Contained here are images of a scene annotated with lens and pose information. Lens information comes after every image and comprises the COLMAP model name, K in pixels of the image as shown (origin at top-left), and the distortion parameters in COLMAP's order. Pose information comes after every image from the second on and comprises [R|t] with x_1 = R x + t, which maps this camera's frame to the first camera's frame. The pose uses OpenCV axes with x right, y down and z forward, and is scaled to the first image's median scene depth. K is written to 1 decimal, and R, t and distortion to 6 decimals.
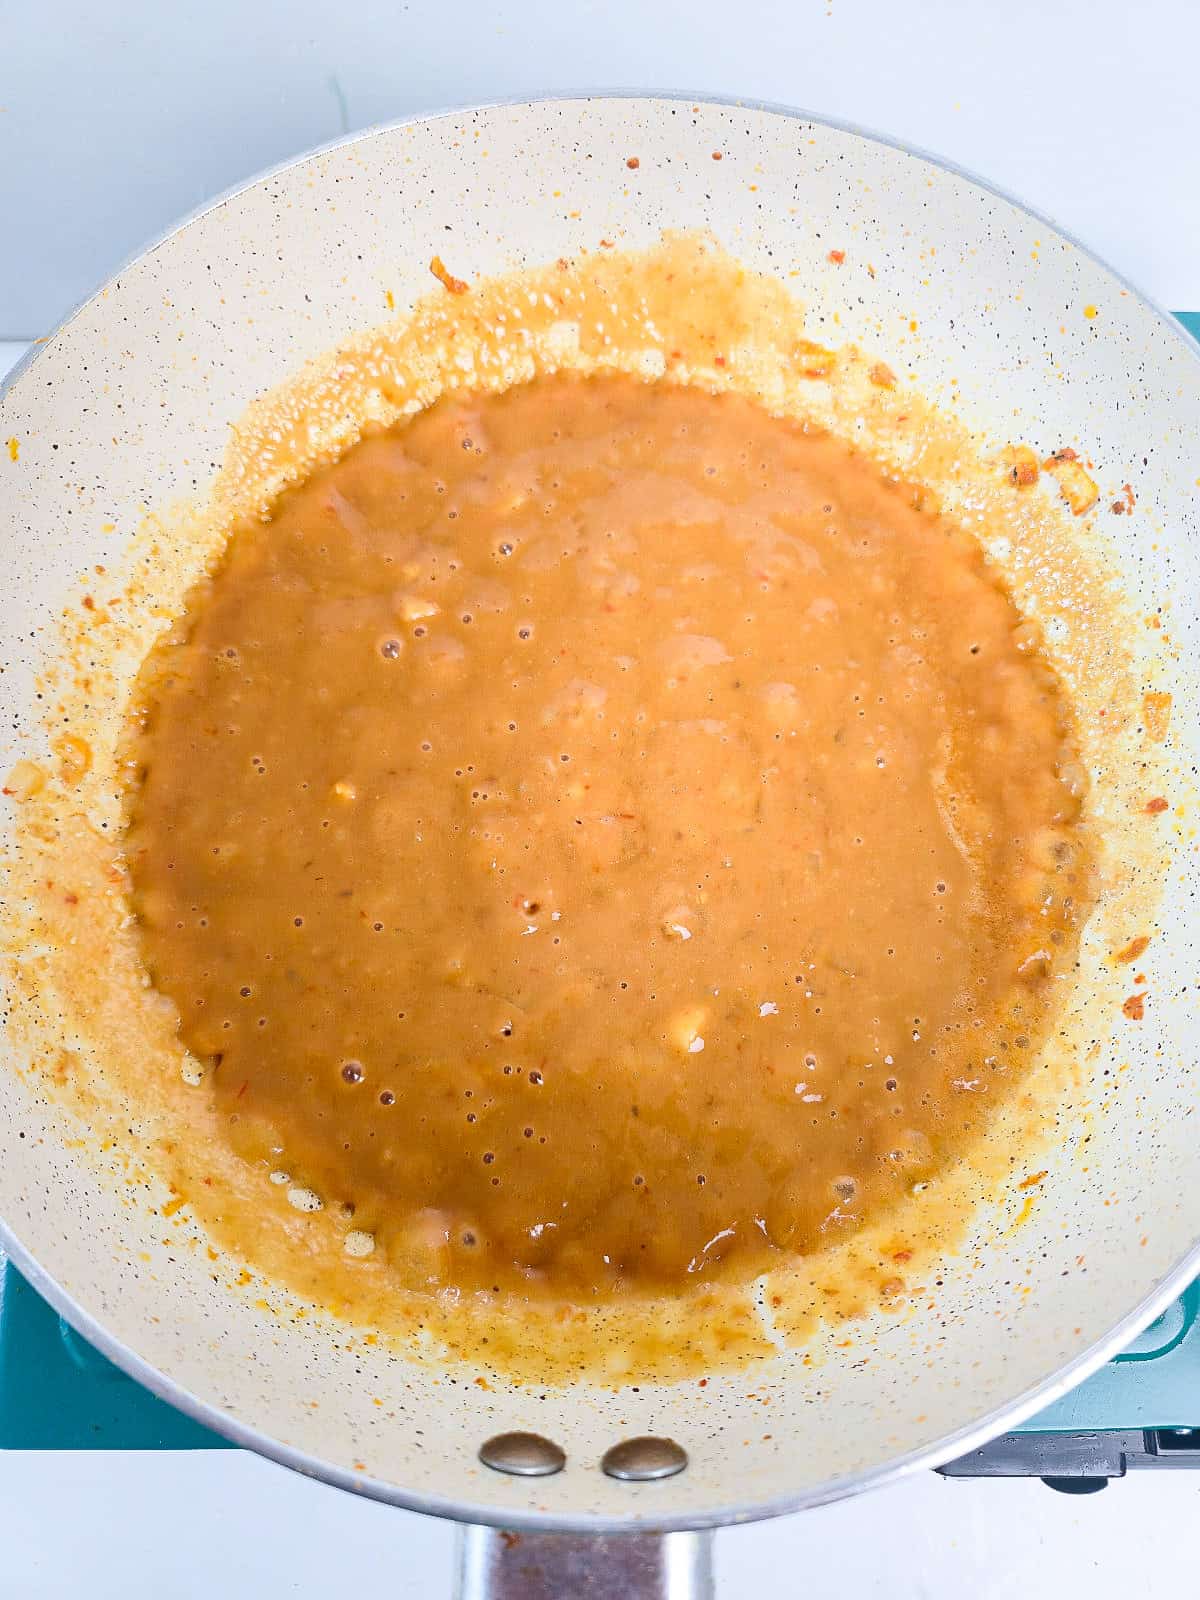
lens RADIAL K [[1197.1, 0, 592.8], [0, 1197.1, 794.3], [0, 0, 1]] dist [0.042070, -0.017971]
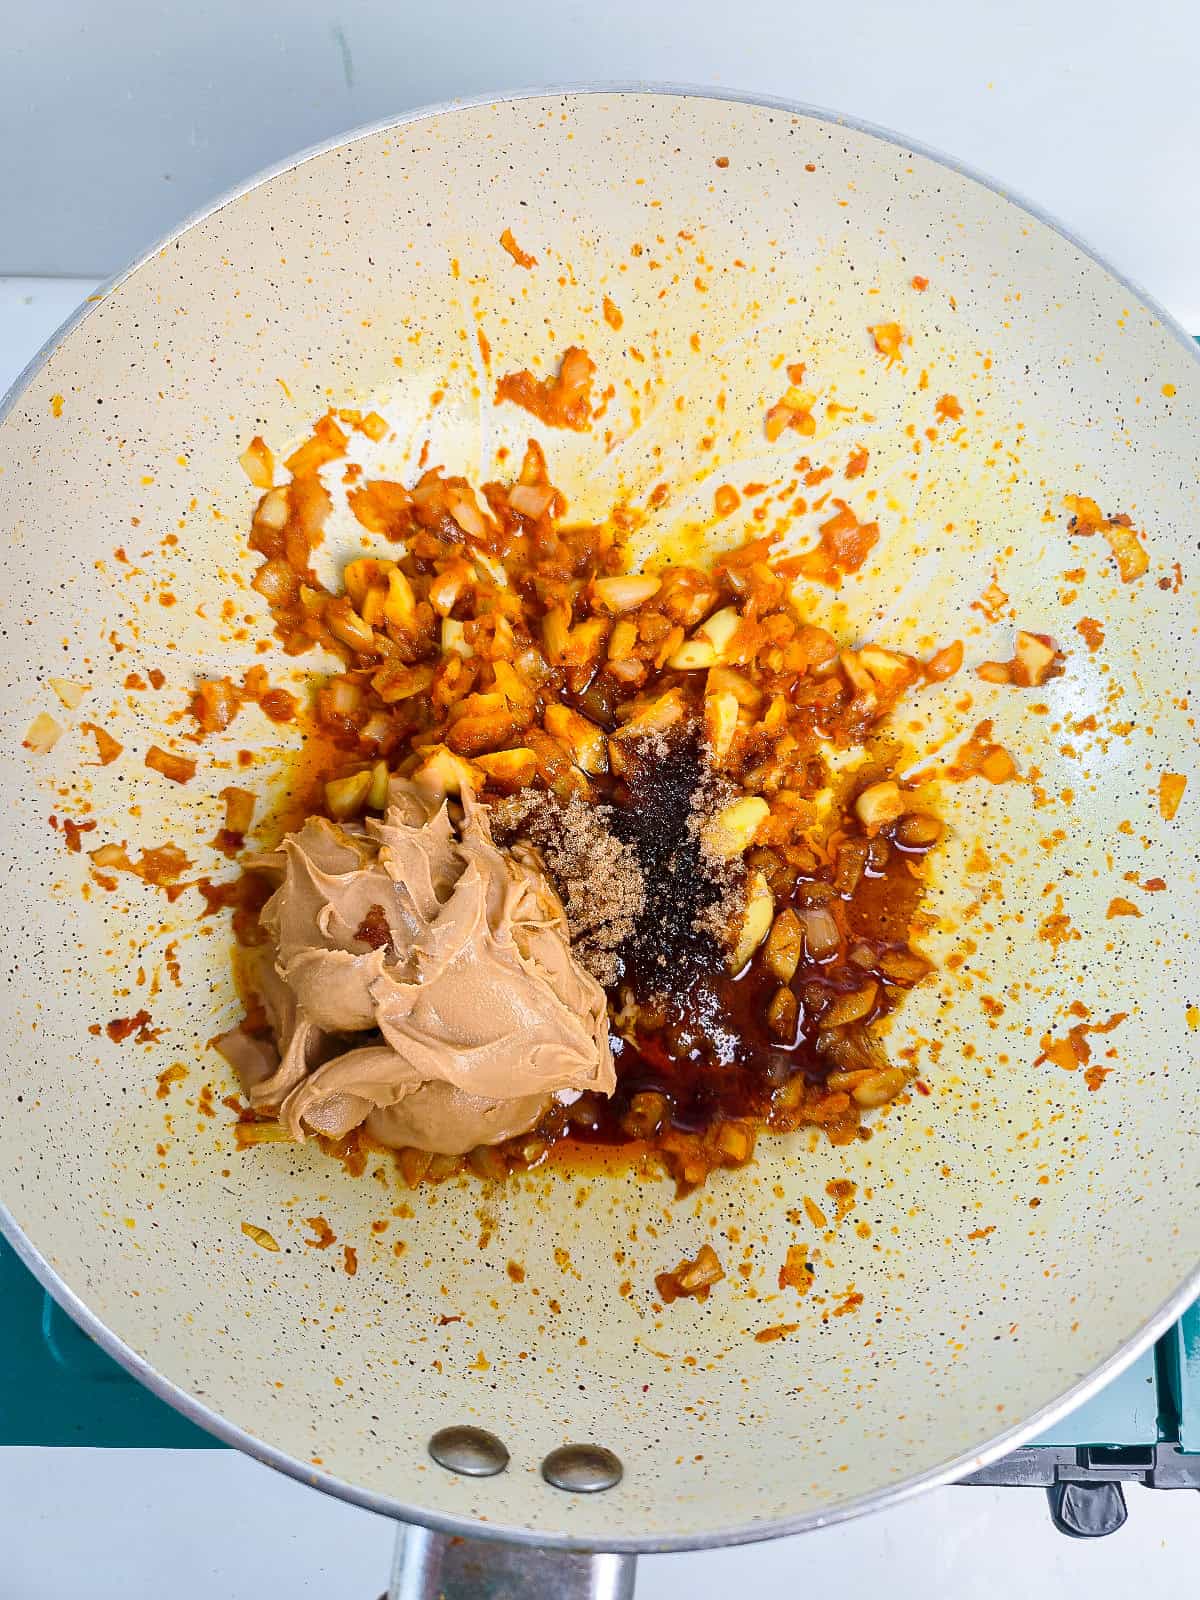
lens RADIAL K [[1197.1, 0, 606.2], [0, 1197.1, 786.4], [0, 0, 1]] dist [0.042070, -0.017971]
pose [[0.993438, 0.113790, 0.011520, -0.014023], [-0.114371, 0.988397, 0.099952, -0.126942], [-0.000013, -0.100614, 0.994926, -0.003381]]
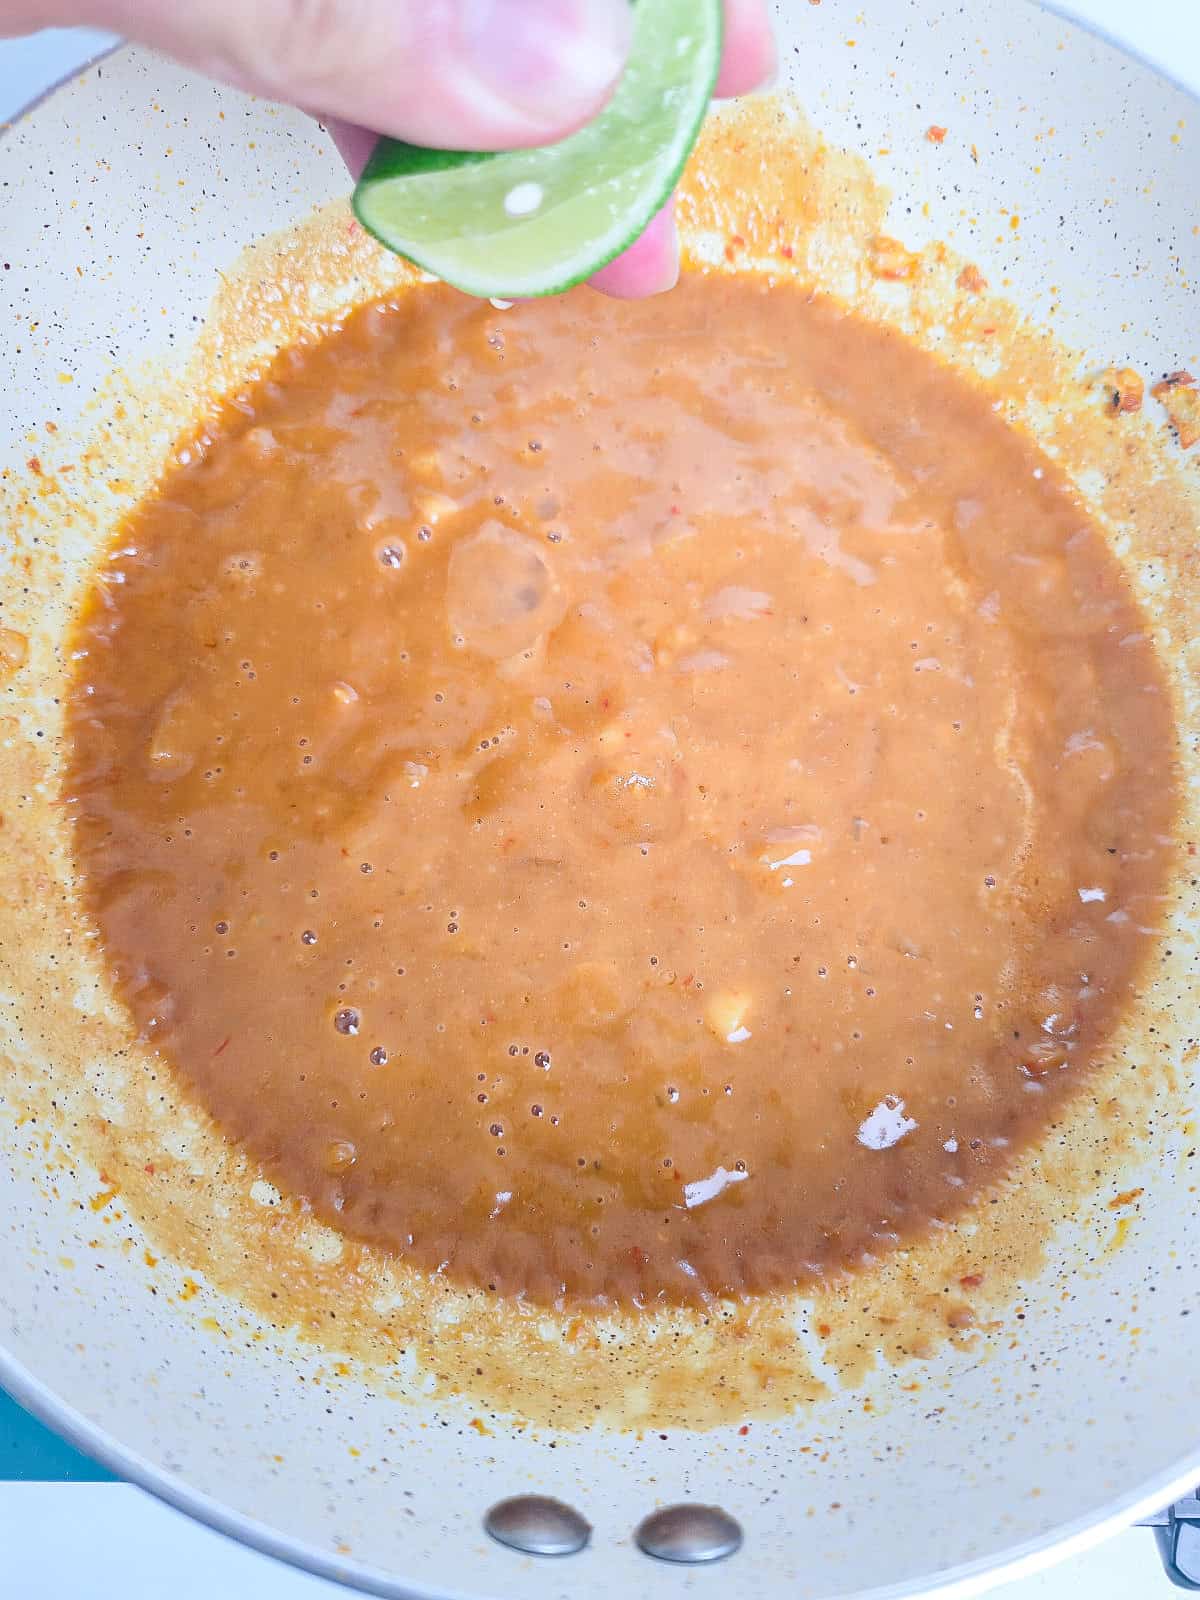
lens RADIAL K [[1197.1, 0, 608.9], [0, 1197.1, 771.5], [0, 0, 1]] dist [0.042070, -0.017971]
pose [[0.996111, 0.054684, 0.069088, -0.077557], [-0.054315, 0.998498, -0.007207, 0.039918], [-0.069378, 0.003426, 0.997585, 0.156242]]
